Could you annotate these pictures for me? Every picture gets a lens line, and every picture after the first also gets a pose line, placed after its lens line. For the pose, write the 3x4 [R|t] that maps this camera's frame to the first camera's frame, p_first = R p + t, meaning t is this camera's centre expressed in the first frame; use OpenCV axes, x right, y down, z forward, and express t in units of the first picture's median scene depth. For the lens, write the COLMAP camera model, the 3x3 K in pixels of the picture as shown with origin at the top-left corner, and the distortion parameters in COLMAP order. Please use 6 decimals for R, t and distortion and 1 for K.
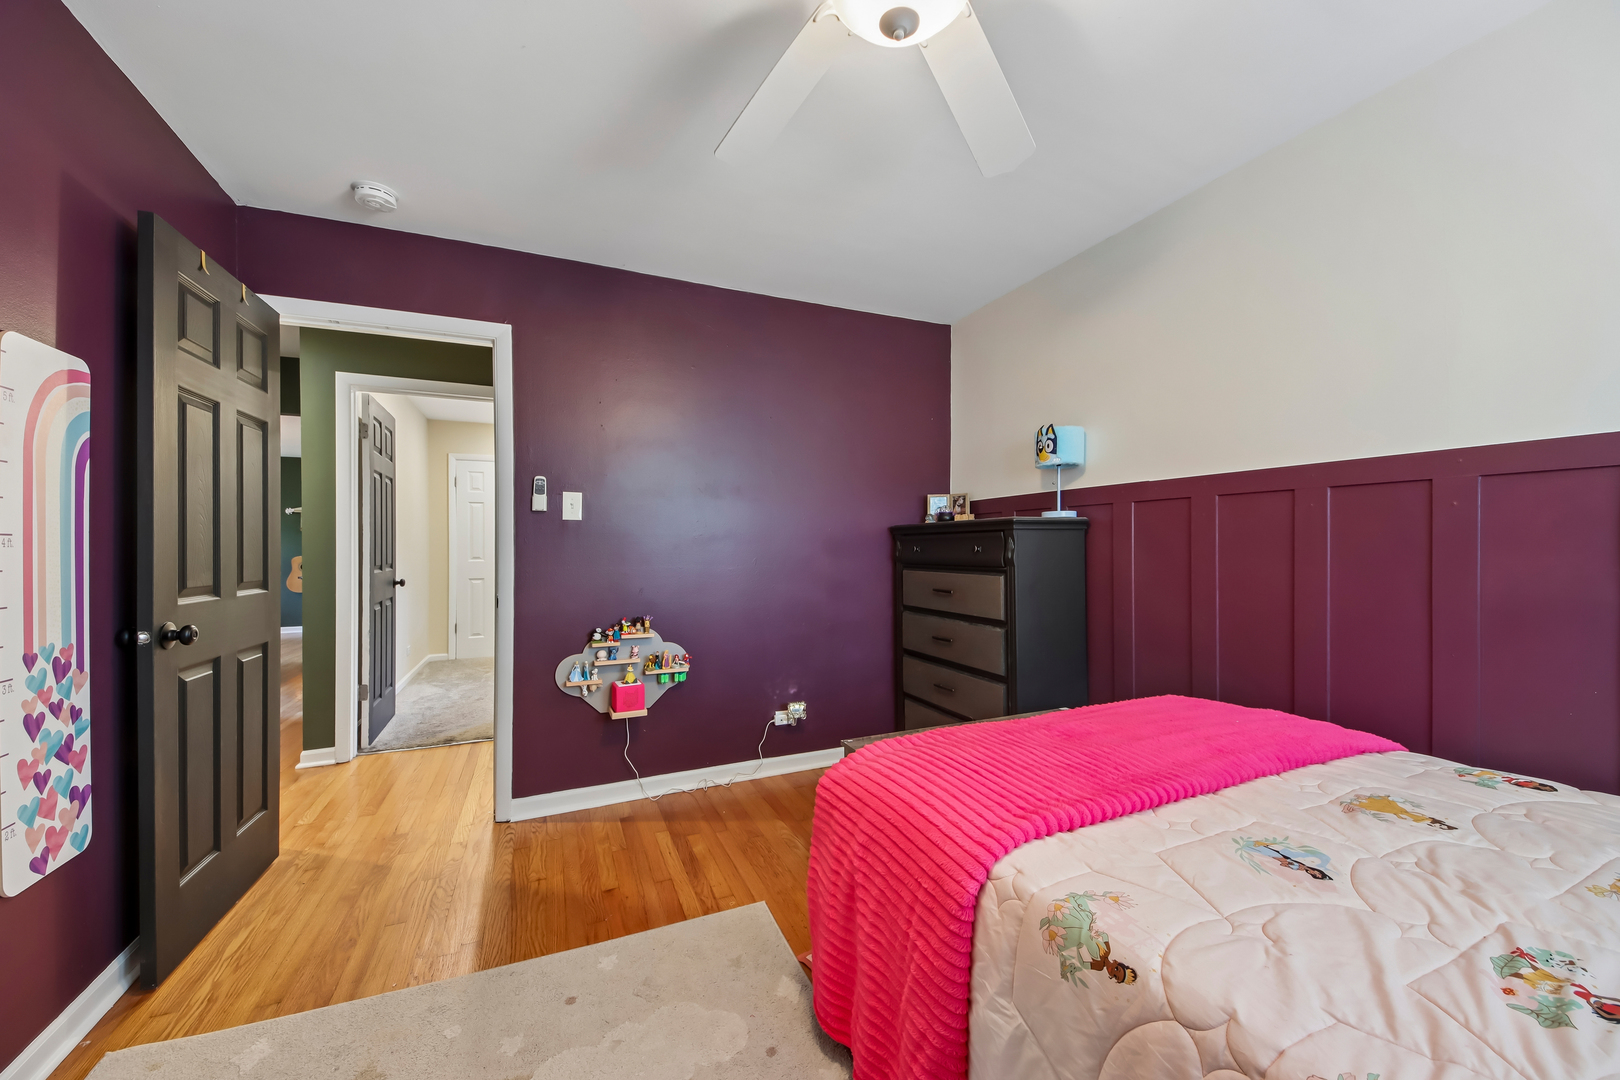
lens RADIAL K [[625.1, 0, 810.0], [0, 625.1, 540.0], [0, 0, 1]] dist [0.051294, -0.024271]
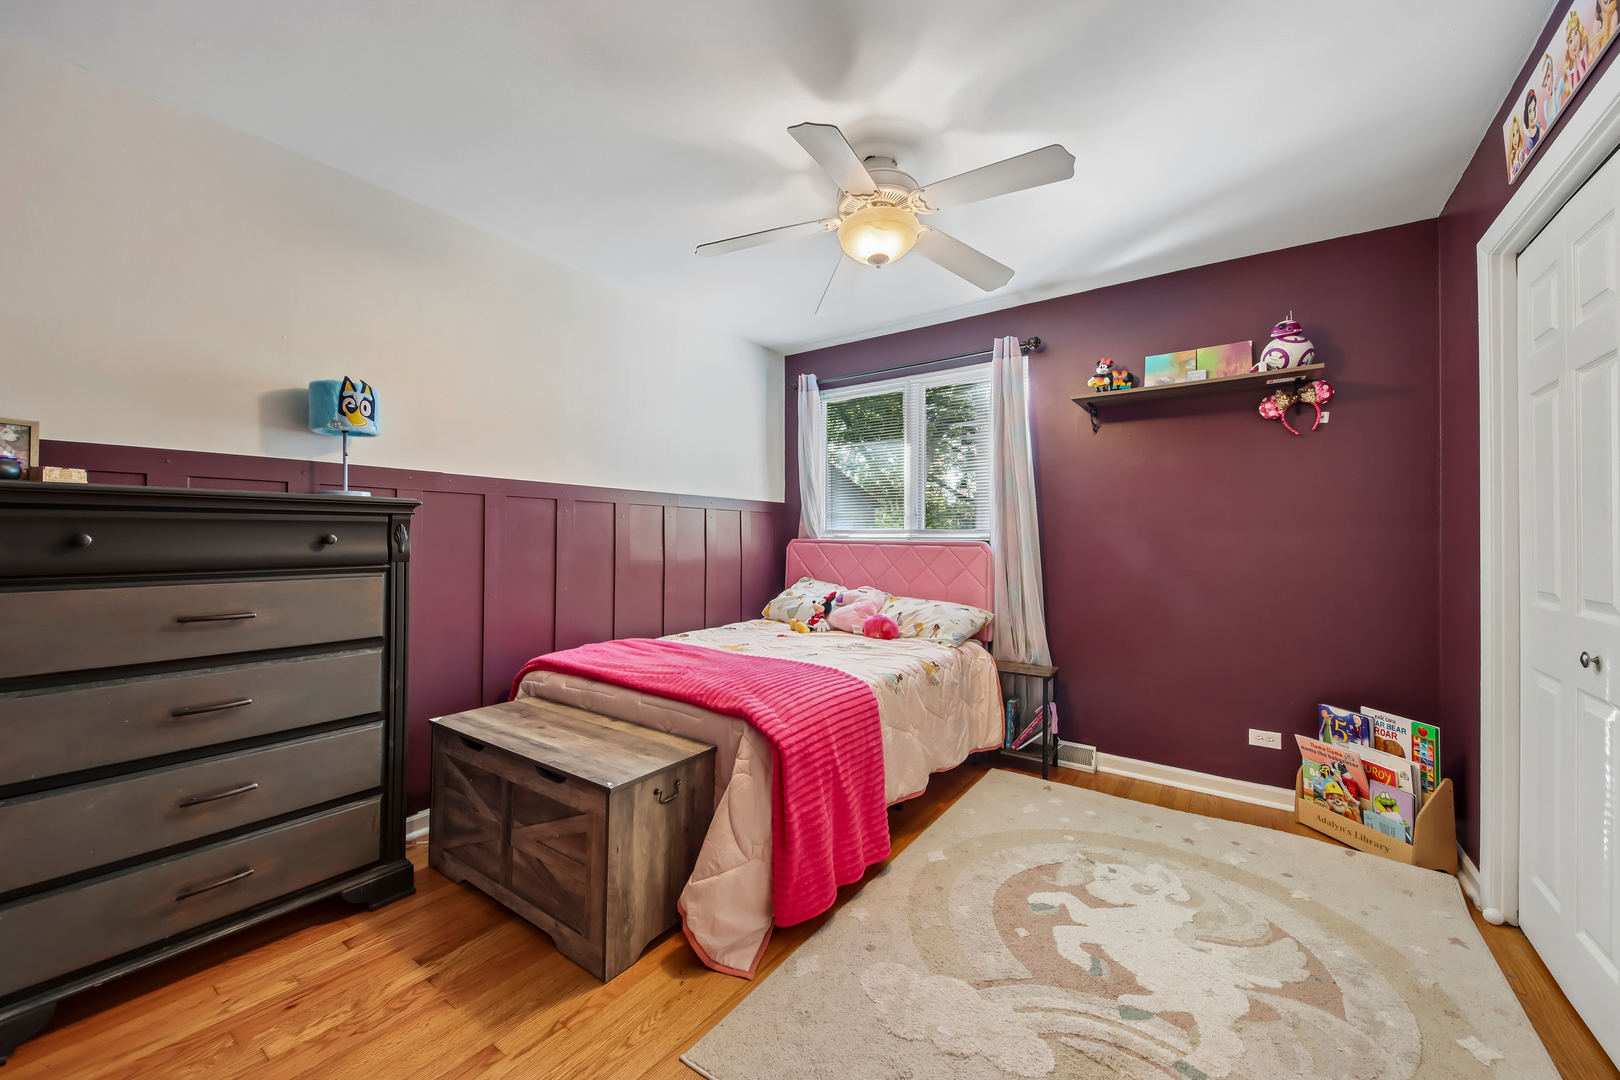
lens RADIAL K [[625.1, 0, 810.0], [0, 625.1, 540.0], [0, 0, 1]] dist [0.051294, -0.024271]
pose [[-0.513403, 0.005205, 0.858132, -0.582180], [0.000113, 0.999982, -0.005998, 0.018965], [-0.858147, -0.002983, -0.513395, 0.936605]]
